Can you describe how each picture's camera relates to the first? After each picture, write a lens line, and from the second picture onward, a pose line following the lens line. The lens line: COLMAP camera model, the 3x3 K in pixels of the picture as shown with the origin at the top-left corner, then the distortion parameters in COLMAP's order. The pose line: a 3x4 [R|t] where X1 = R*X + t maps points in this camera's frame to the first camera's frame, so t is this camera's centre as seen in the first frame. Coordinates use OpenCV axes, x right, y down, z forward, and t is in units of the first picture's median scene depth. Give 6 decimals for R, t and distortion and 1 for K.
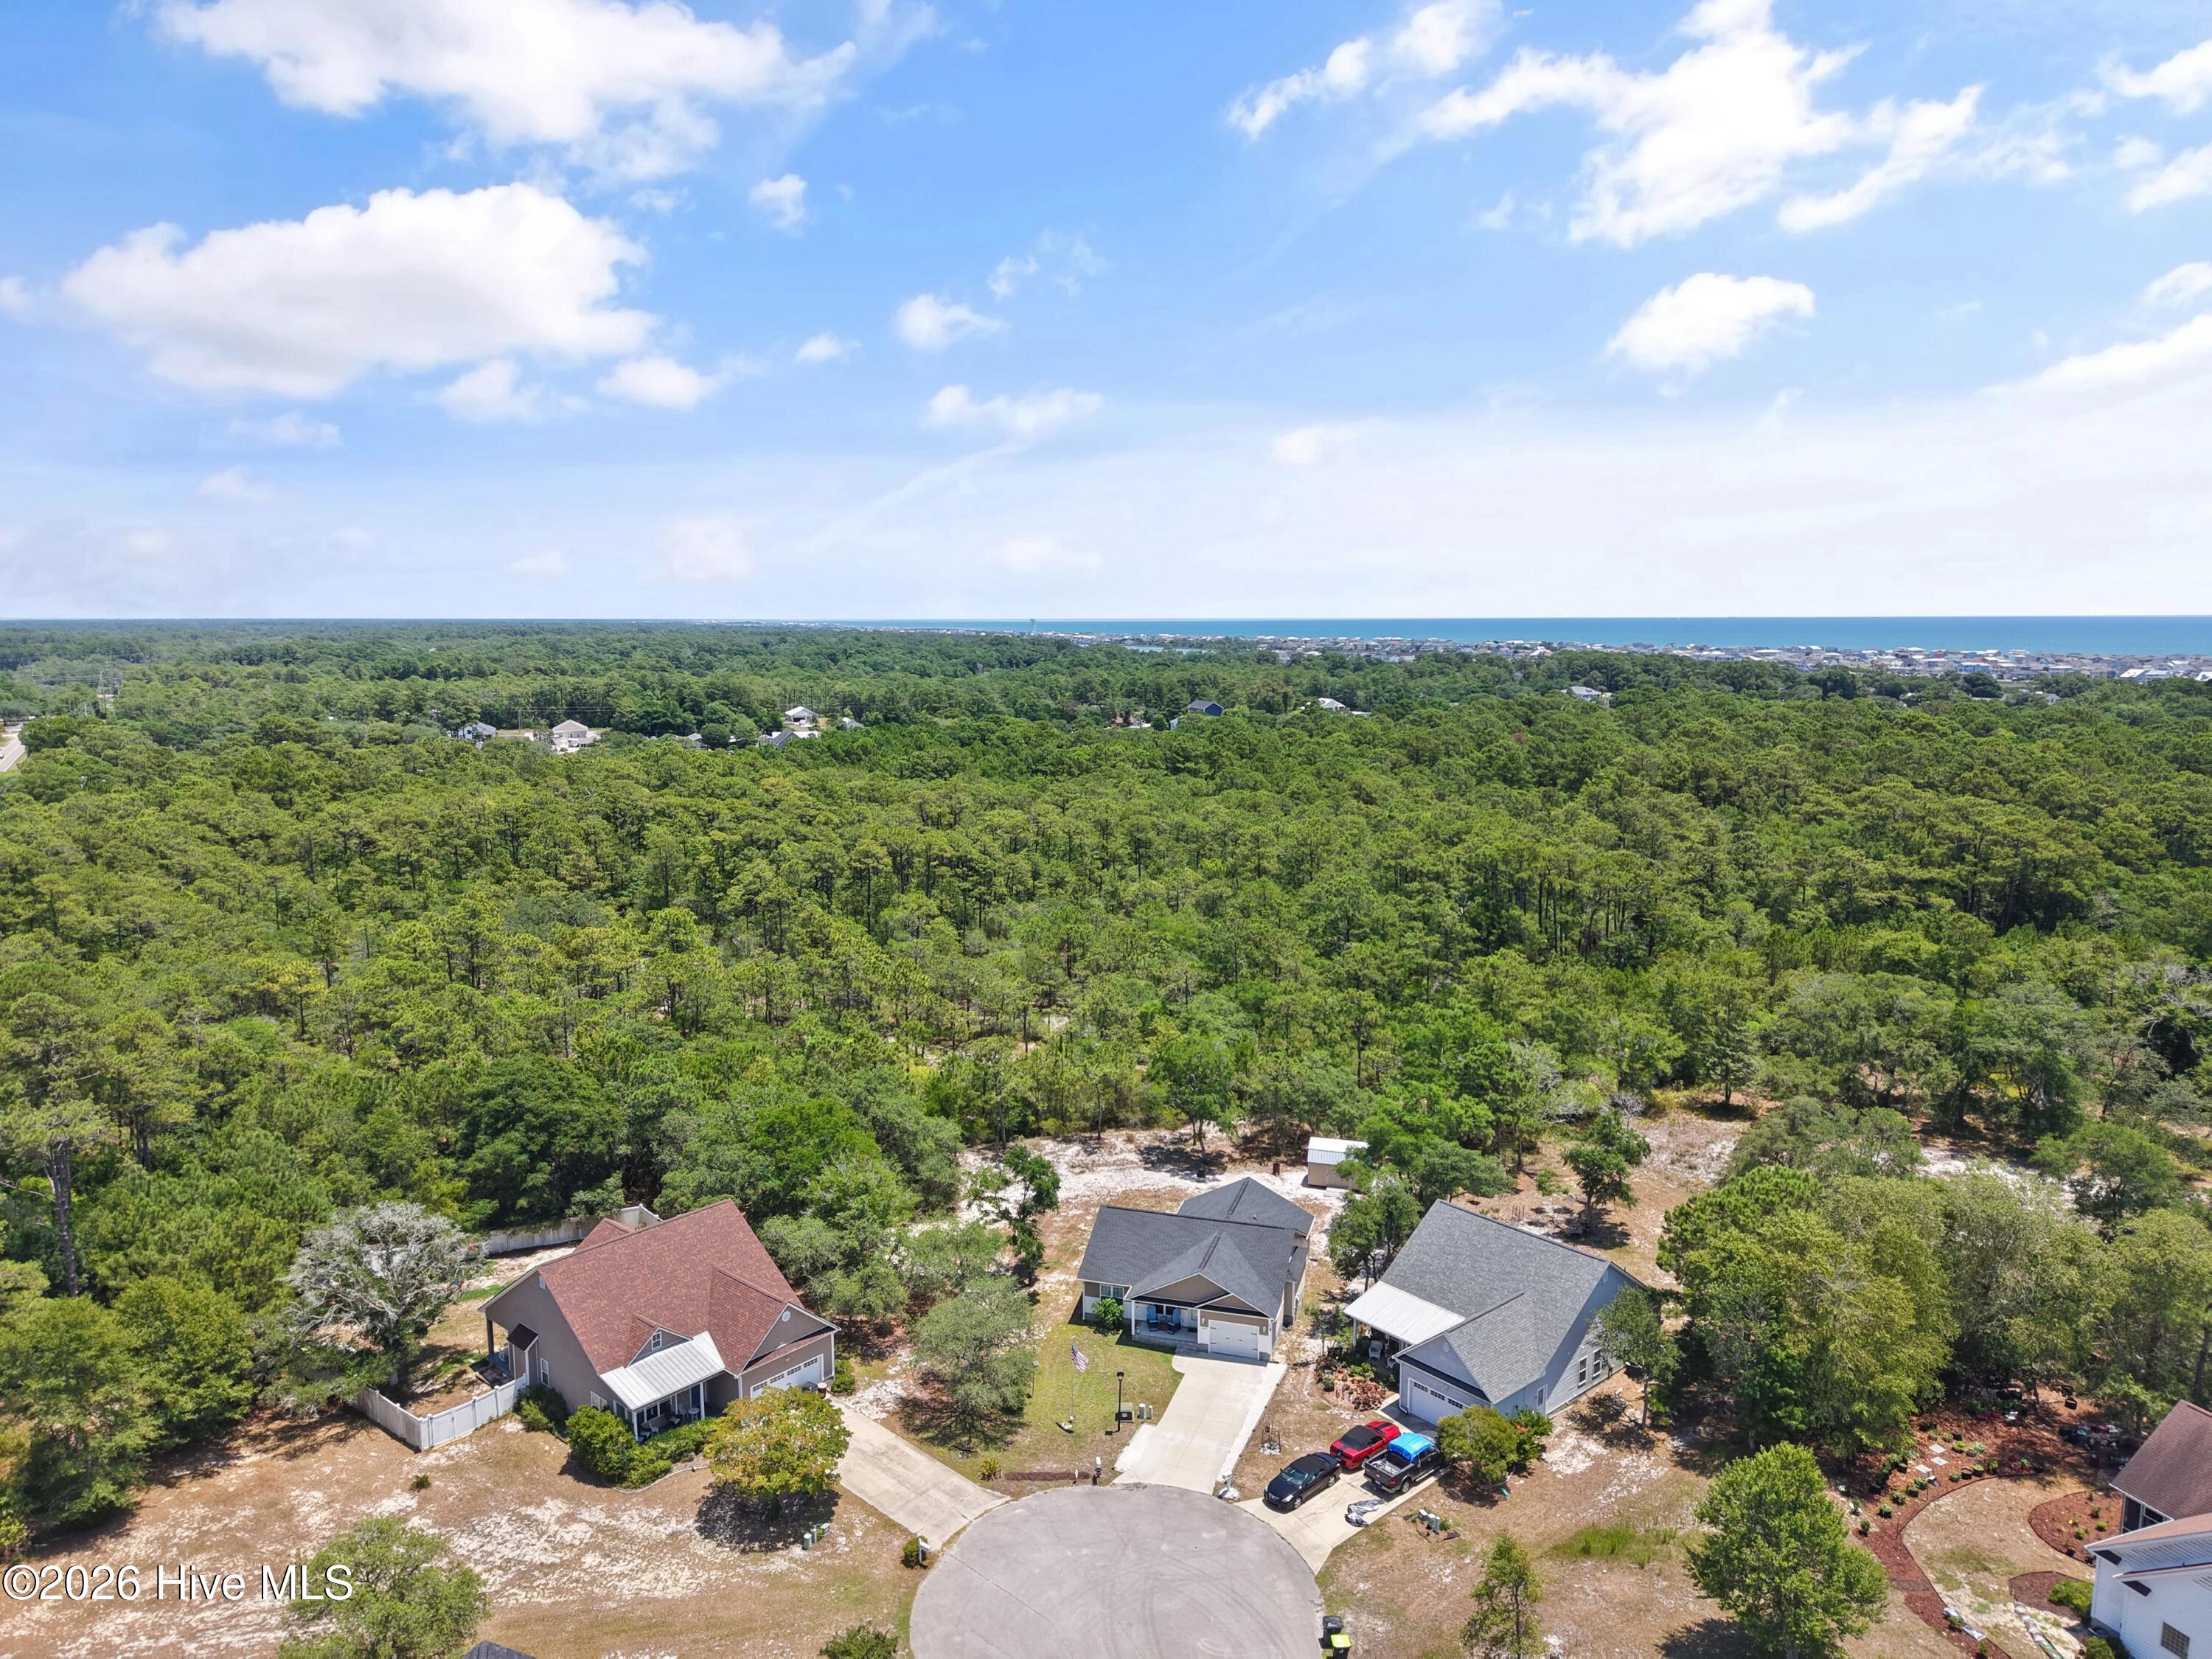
lens RADIAL K [[1464.2, 0, 1097.1], [0, 1464.2, 827.4], [0, 0, 1]] dist [0.037939, -0.033519]
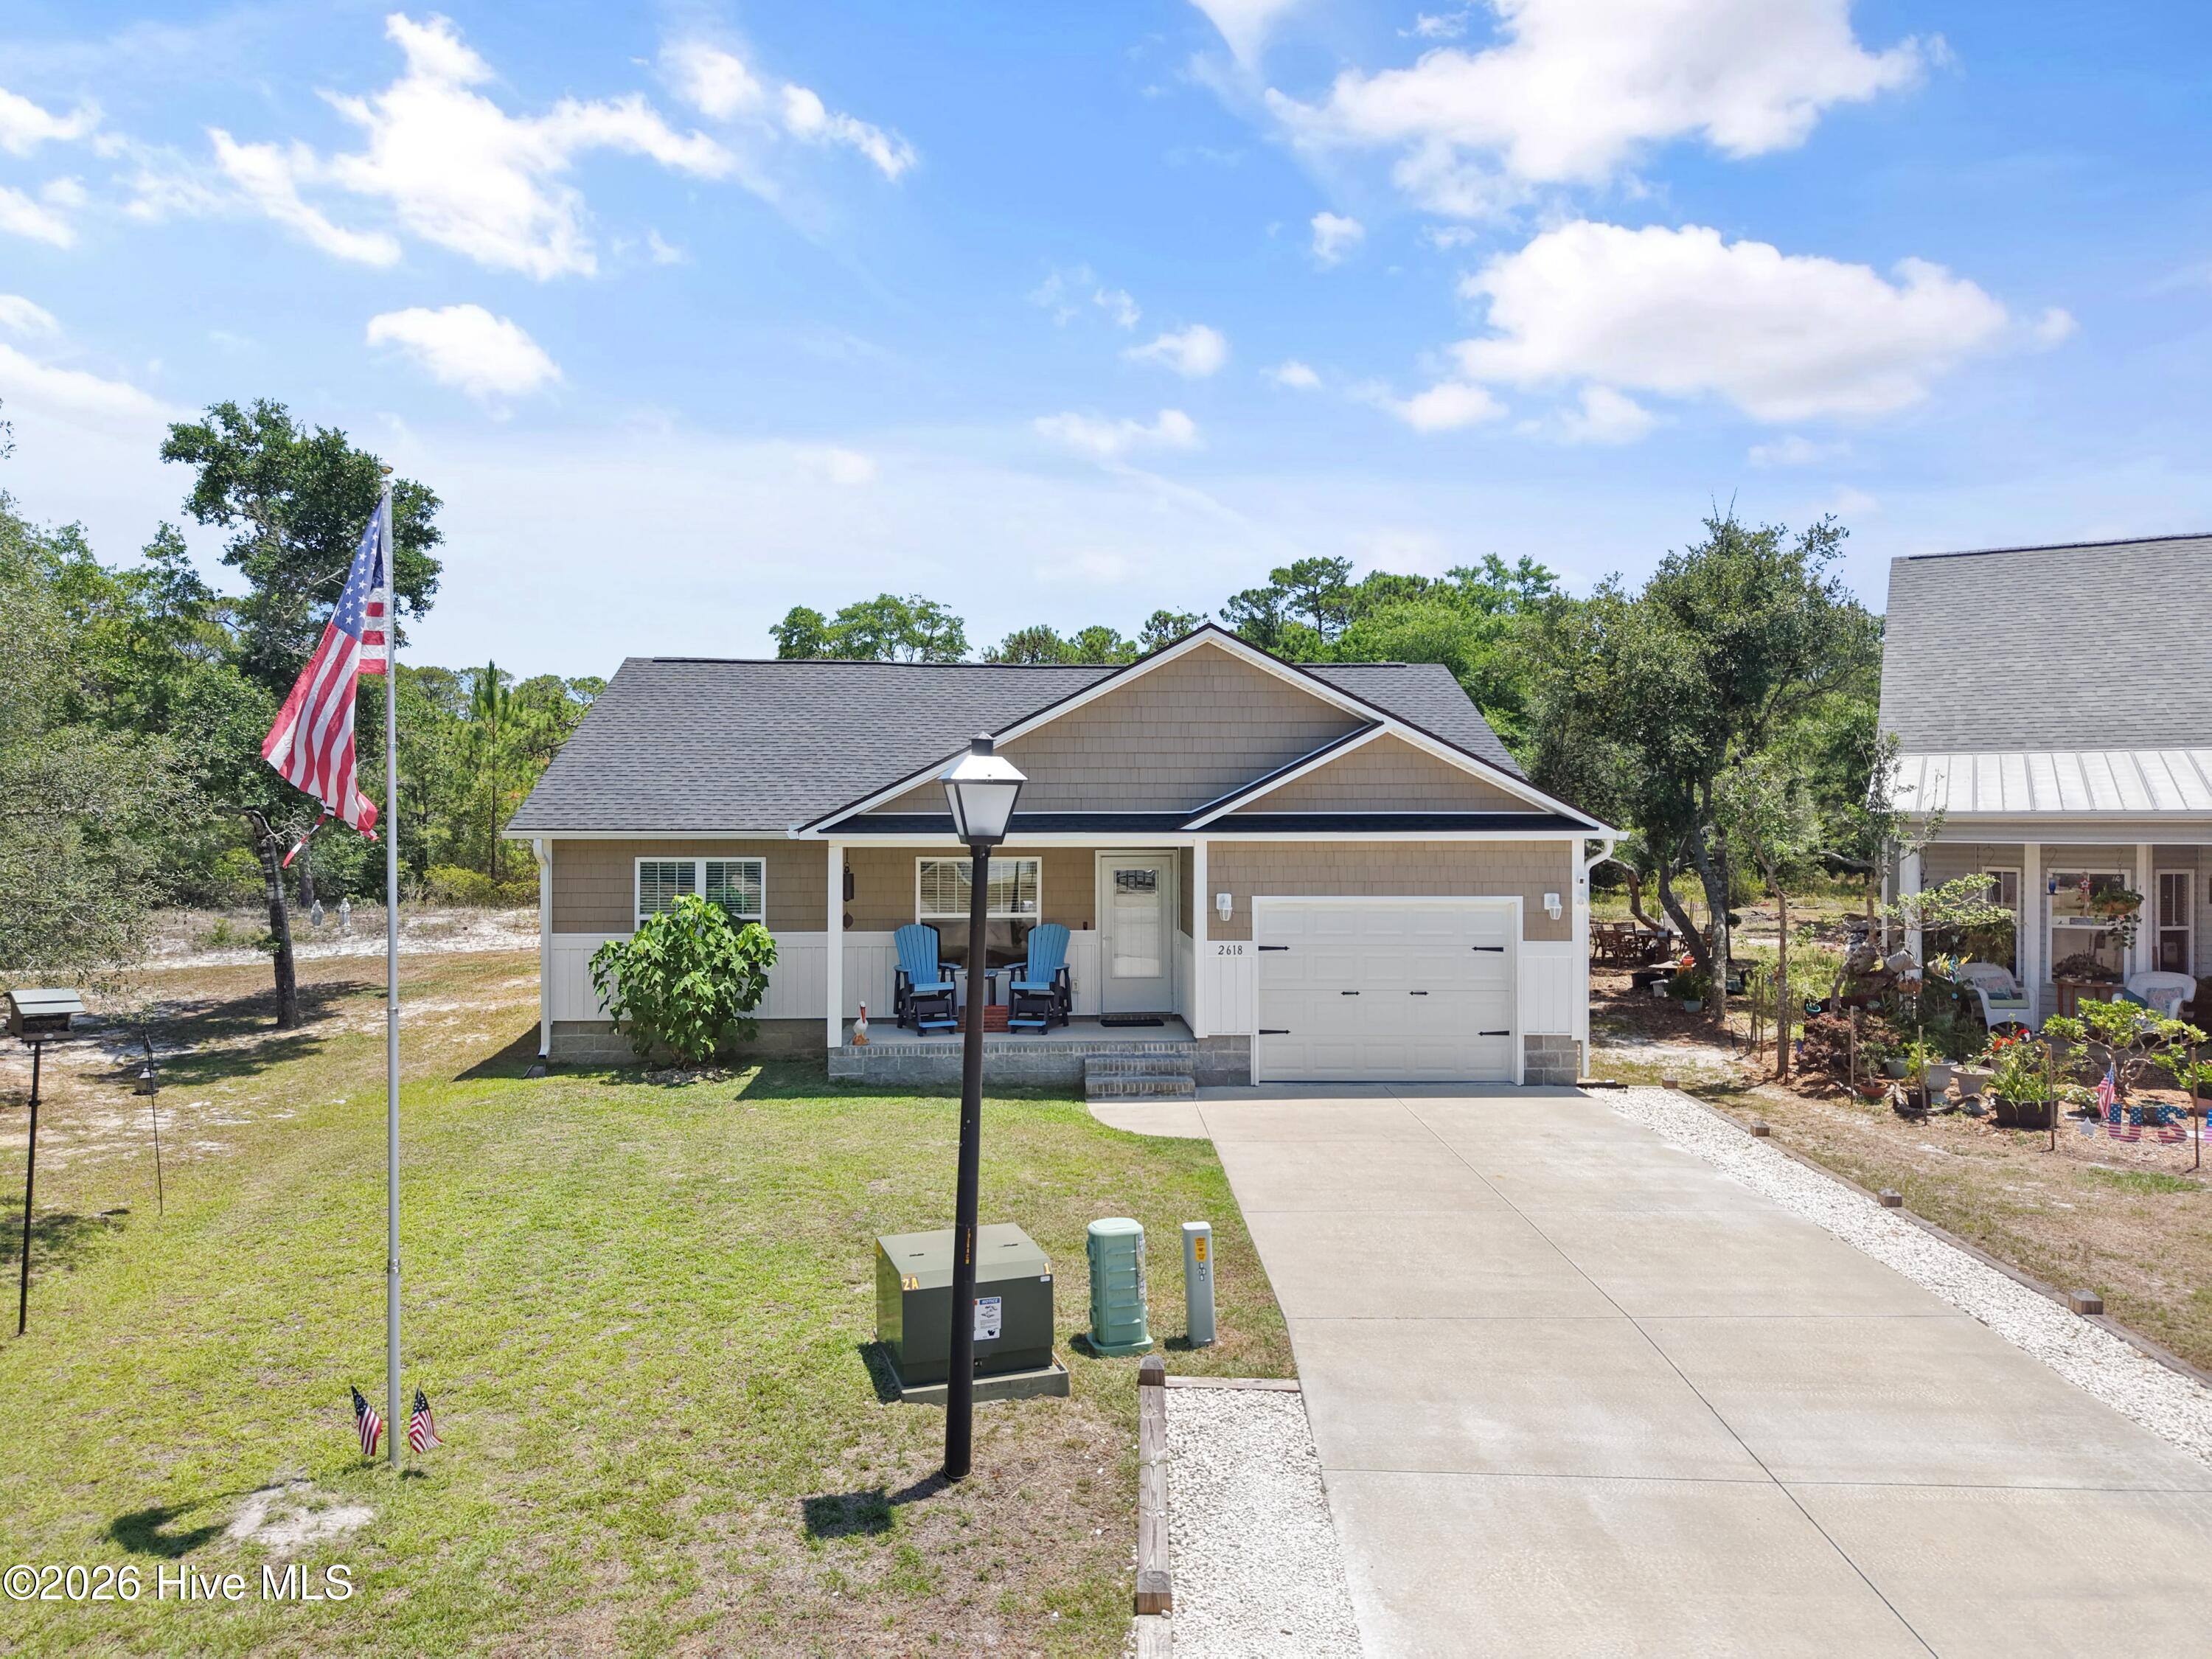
lens RADIAL K [[1464.2, 0, 1091.4], [0, 1464.2, 832.9], [0, 0, 1]] dist [0.037939, -0.033519]
pose [[0.943456, 0.004770, 0.331462, -0.005572], [0.041106, 0.990496, -0.131258, 0.307718], [-0.328938, 0.137462, 0.934293, 0.729503]]
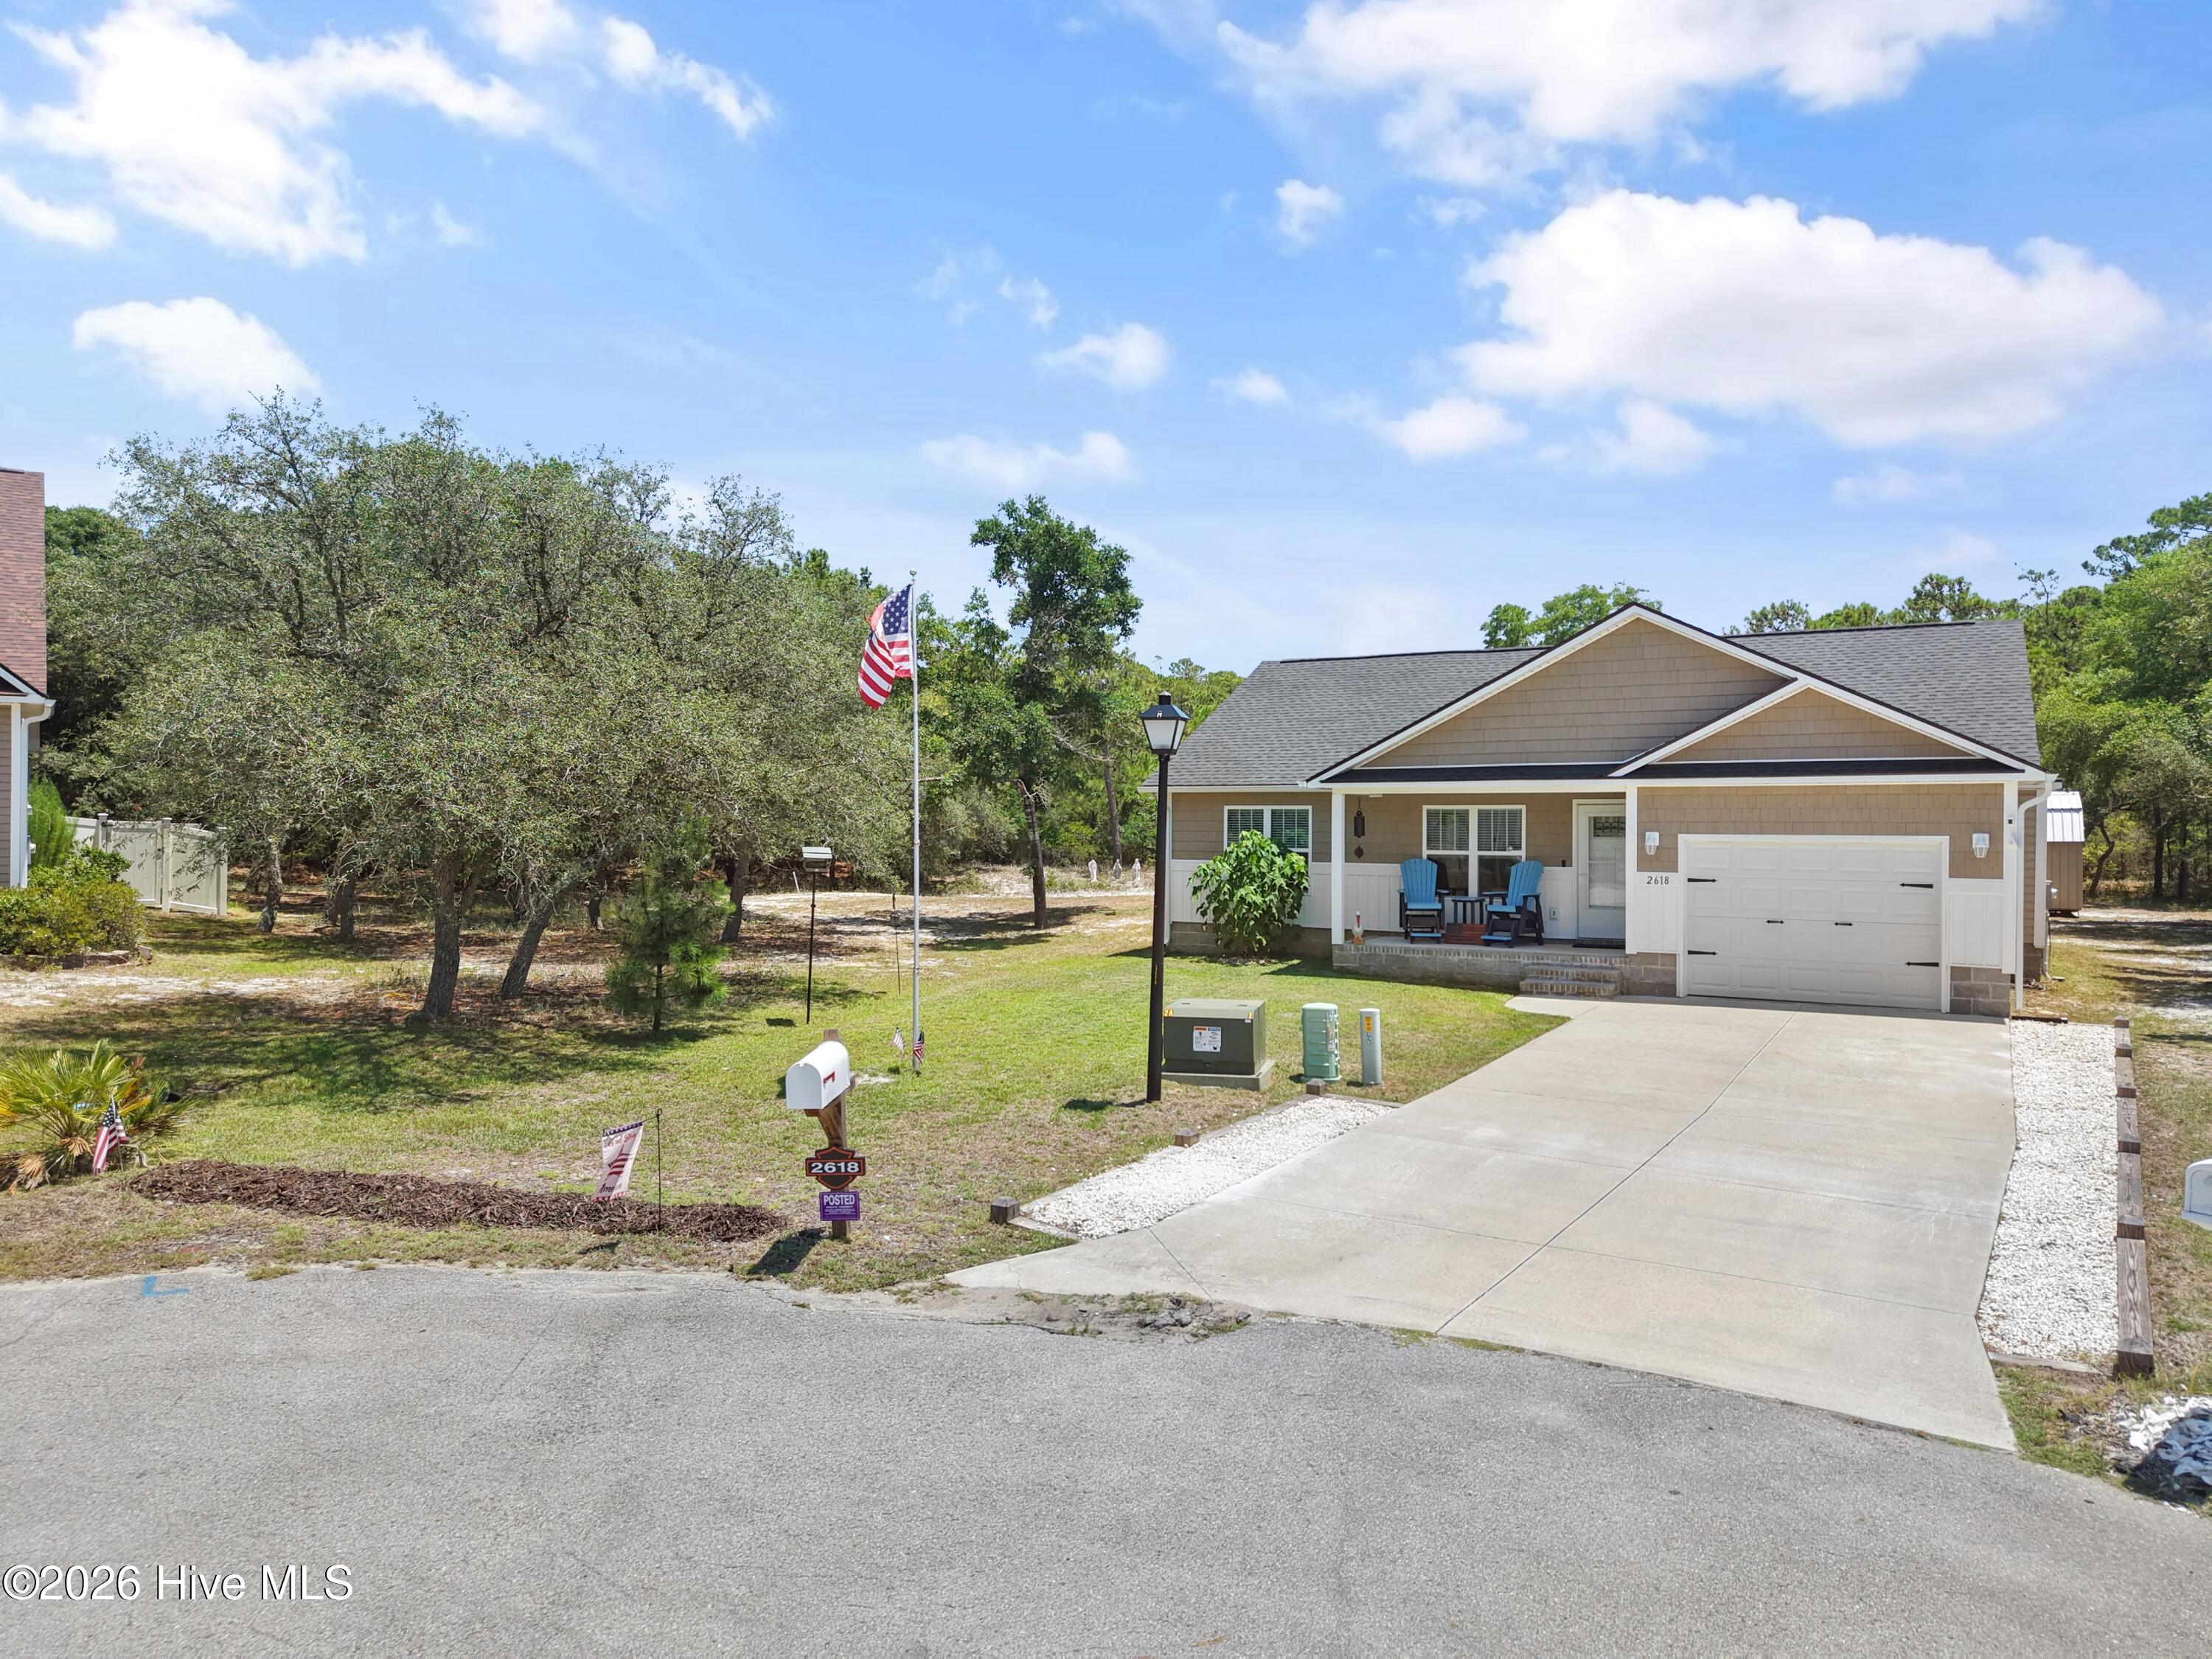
lens RADIAL K [[1464.2, 0, 1102.3], [0, 1464.2, 825.9], [0, 0, 1]] dist [0.037939, -0.033519]
pose [[0.976384, 0.010370, -0.215792, 0.034293], [-0.040319, 0.990045, -0.134852, 0.321993], [0.212245, 0.140367, 0.967083, 0.675390]]
